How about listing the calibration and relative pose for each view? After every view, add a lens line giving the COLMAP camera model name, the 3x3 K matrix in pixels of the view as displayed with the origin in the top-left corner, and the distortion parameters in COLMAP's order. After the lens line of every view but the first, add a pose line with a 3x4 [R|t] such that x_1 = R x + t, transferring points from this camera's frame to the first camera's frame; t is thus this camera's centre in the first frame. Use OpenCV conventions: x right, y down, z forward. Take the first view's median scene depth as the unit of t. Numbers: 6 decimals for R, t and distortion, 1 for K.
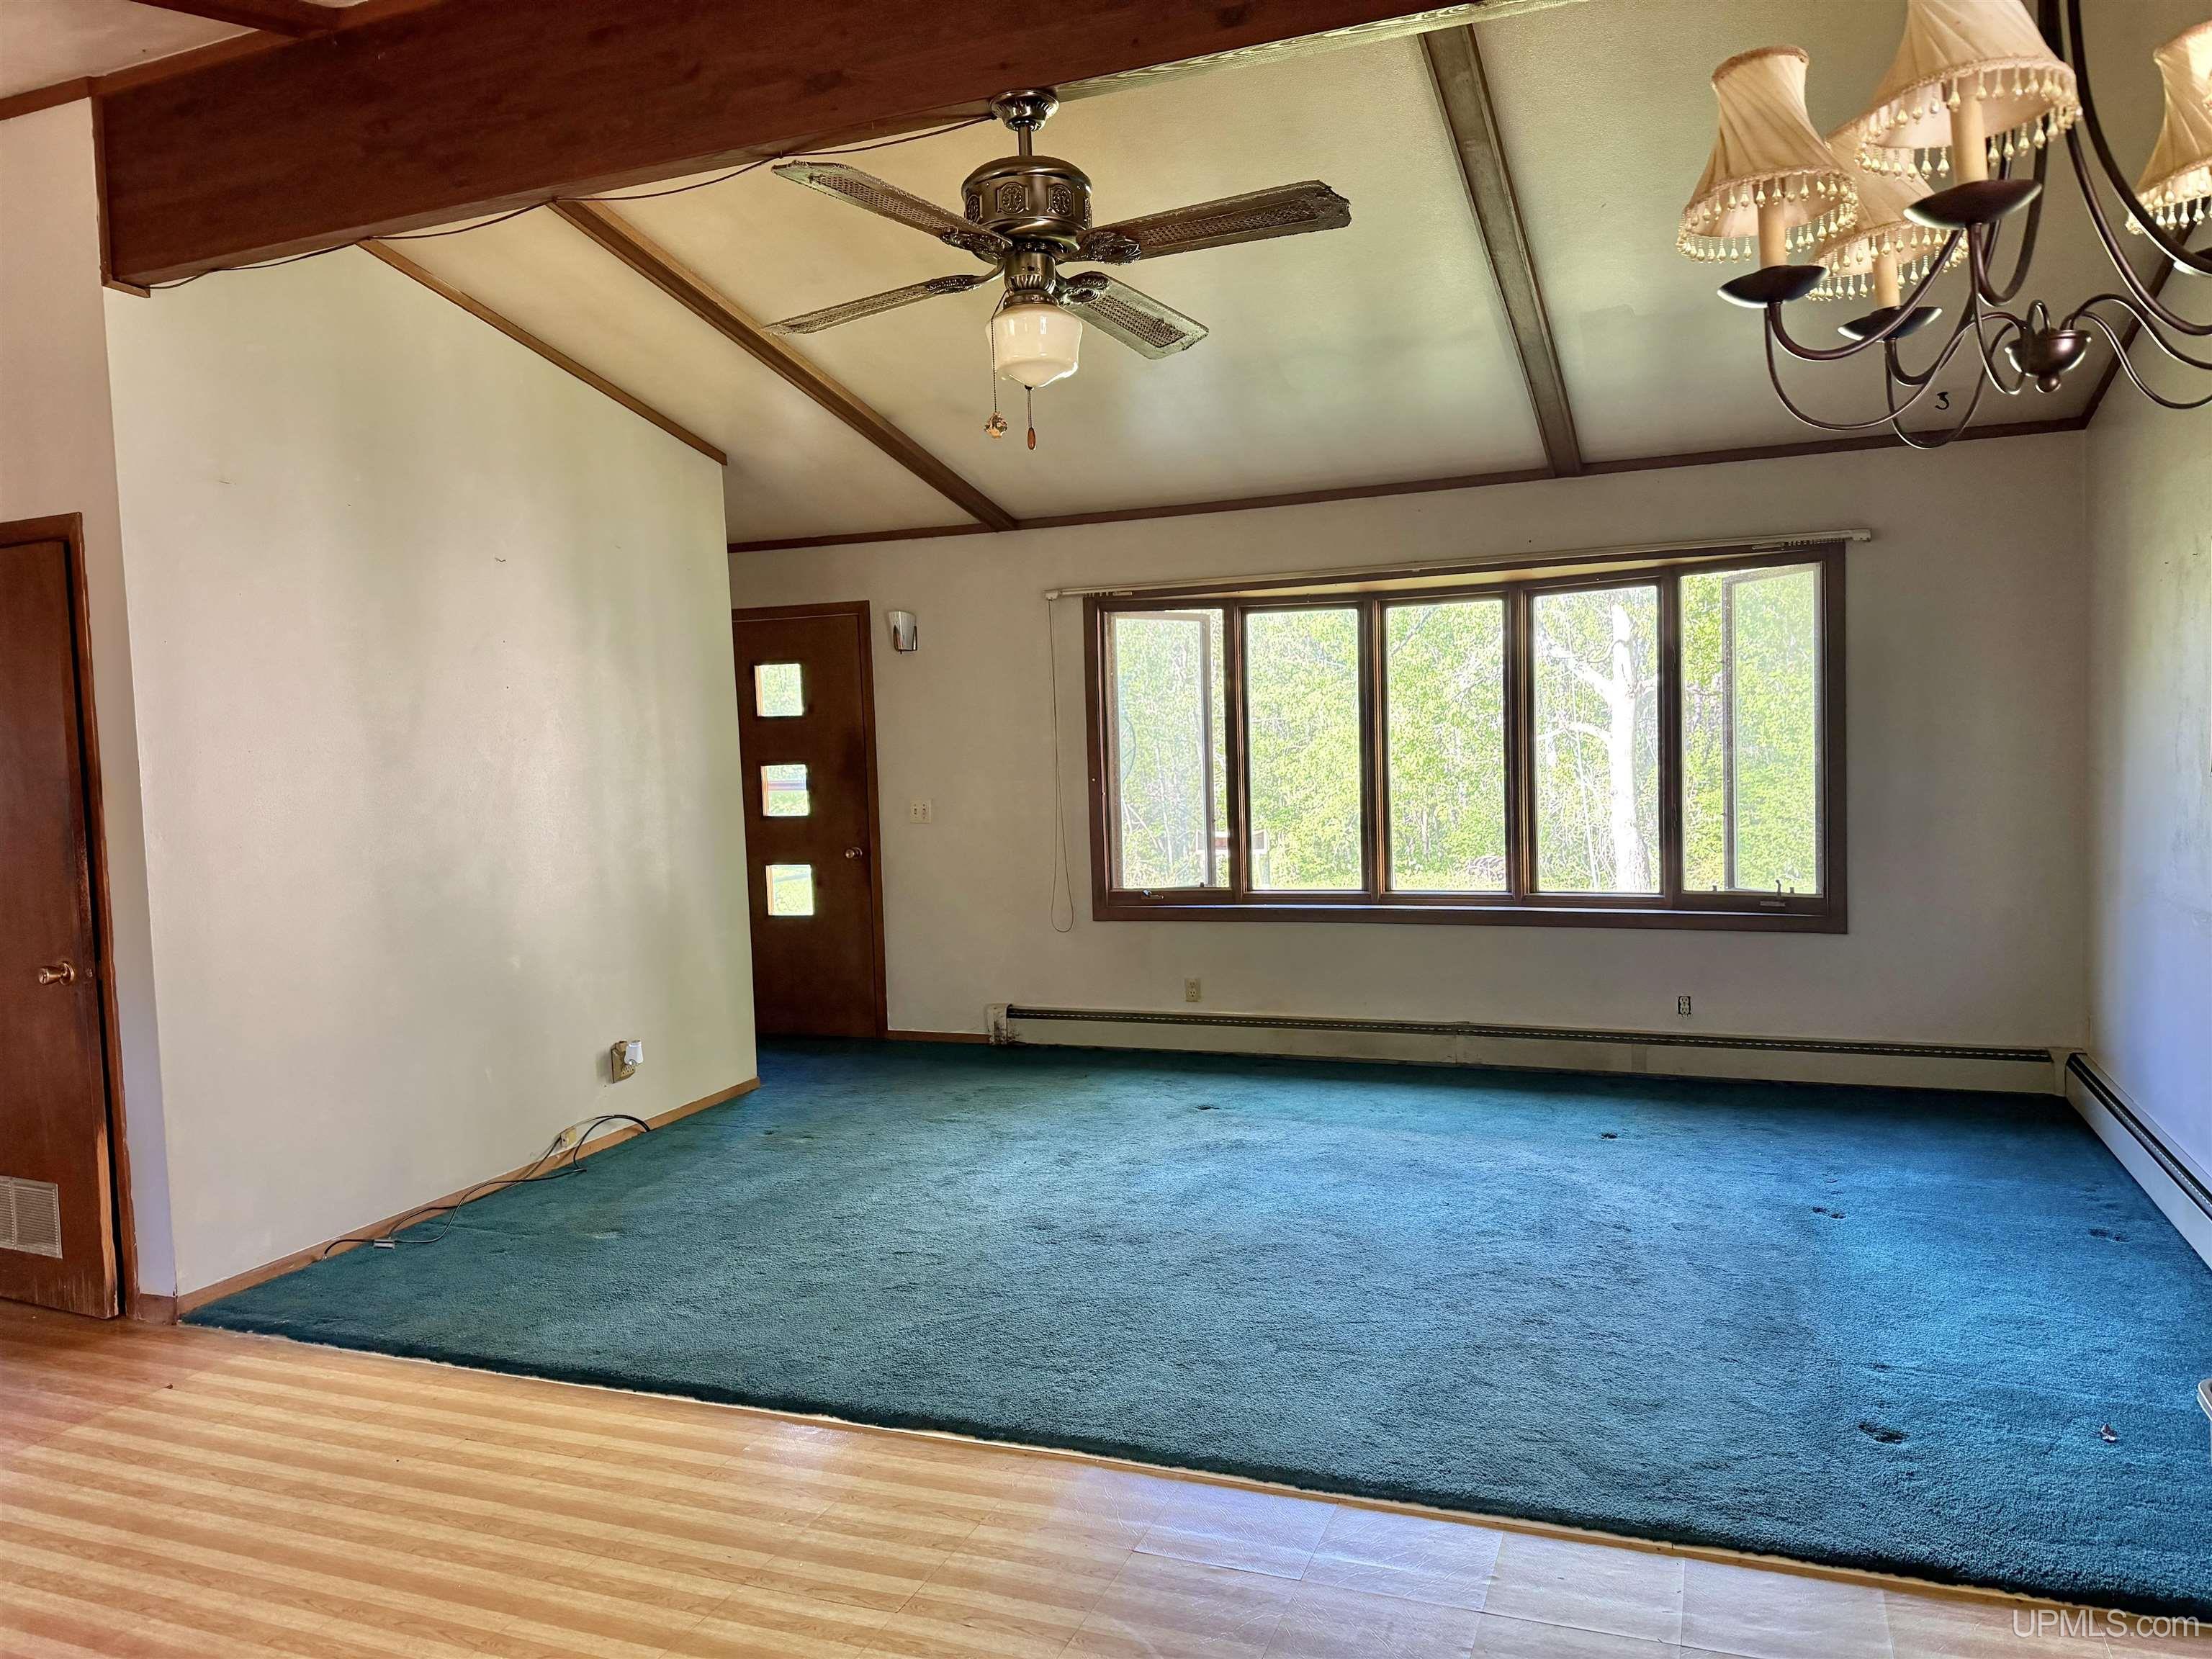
lens RADIAL K [[1562.7, 0, 1119.5], [0, 1562.7, 831.1], [0, 0, 1]] dist [0.057509, -0.061800]
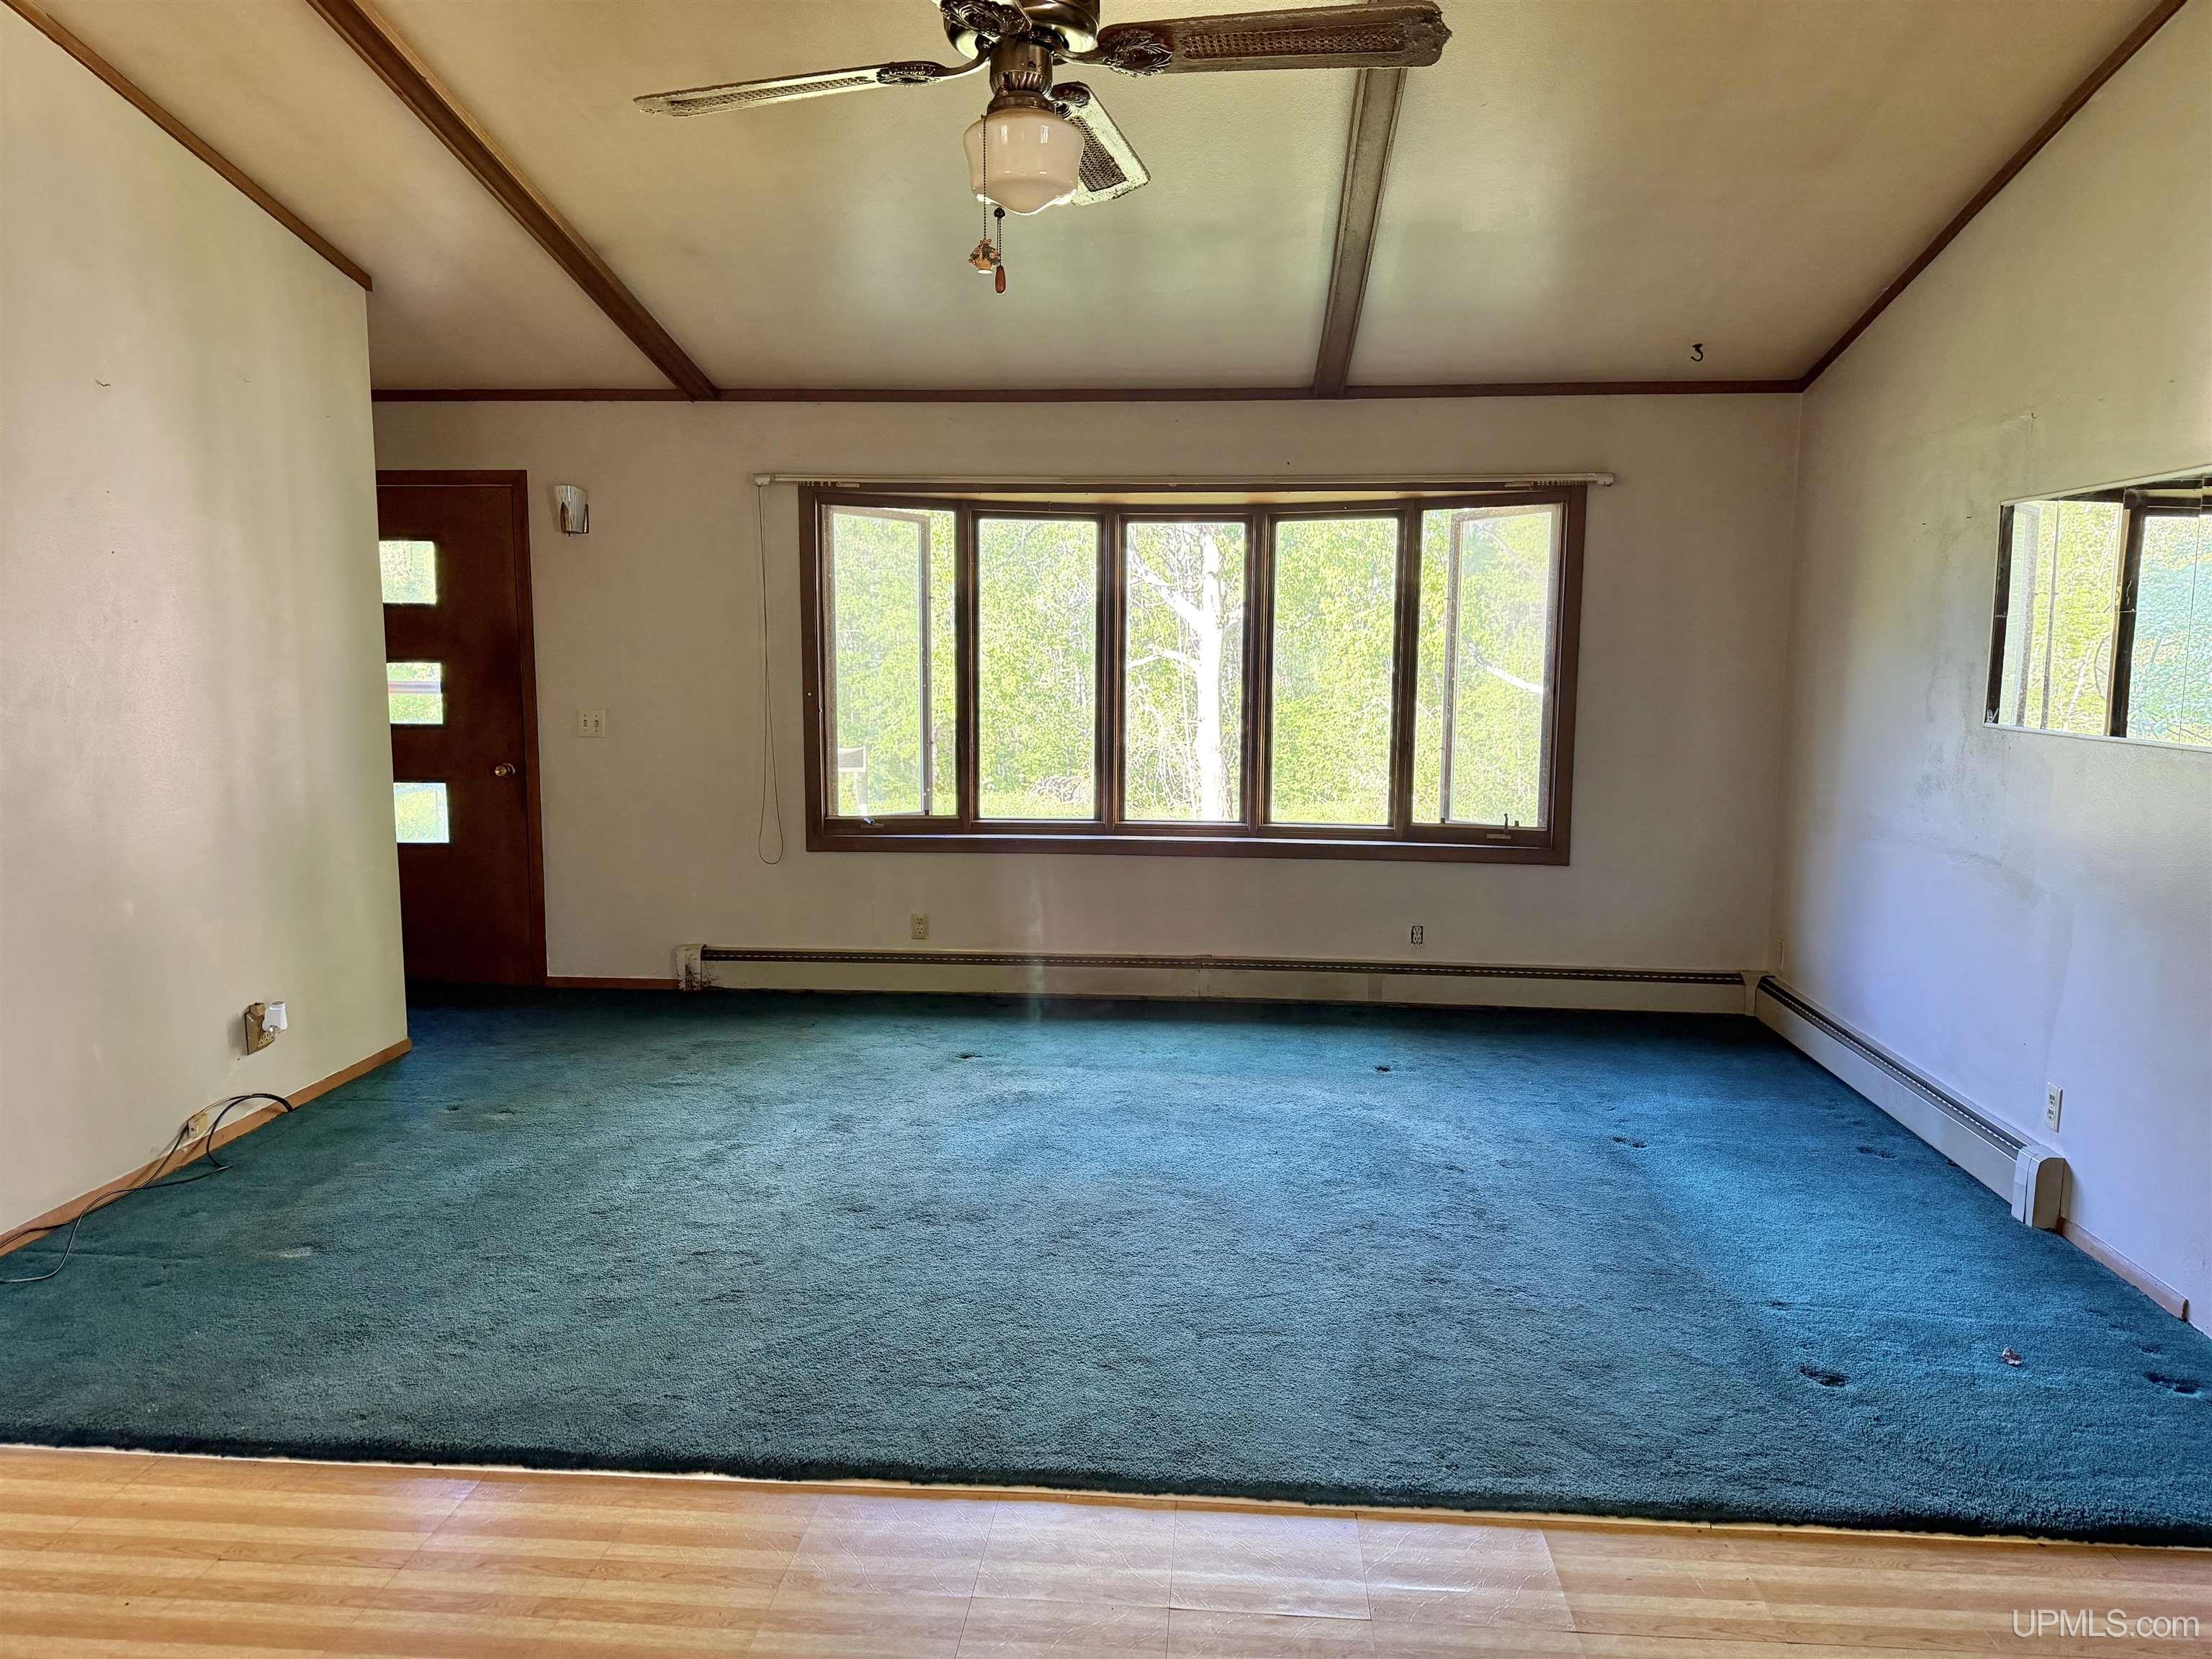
lens RADIAL K [[1562.7, 0, 1122.7], [0, 1562.7, 828.7], [0, 0, 1]] dist [0.057509, -0.061800]
pose [[0.956005, 0.005583, 0.293296, -0.144266], [-0.020681, 0.998614, 0.048401, -0.003907], [-0.292619, -0.052337, 0.954796, 0.113325]]
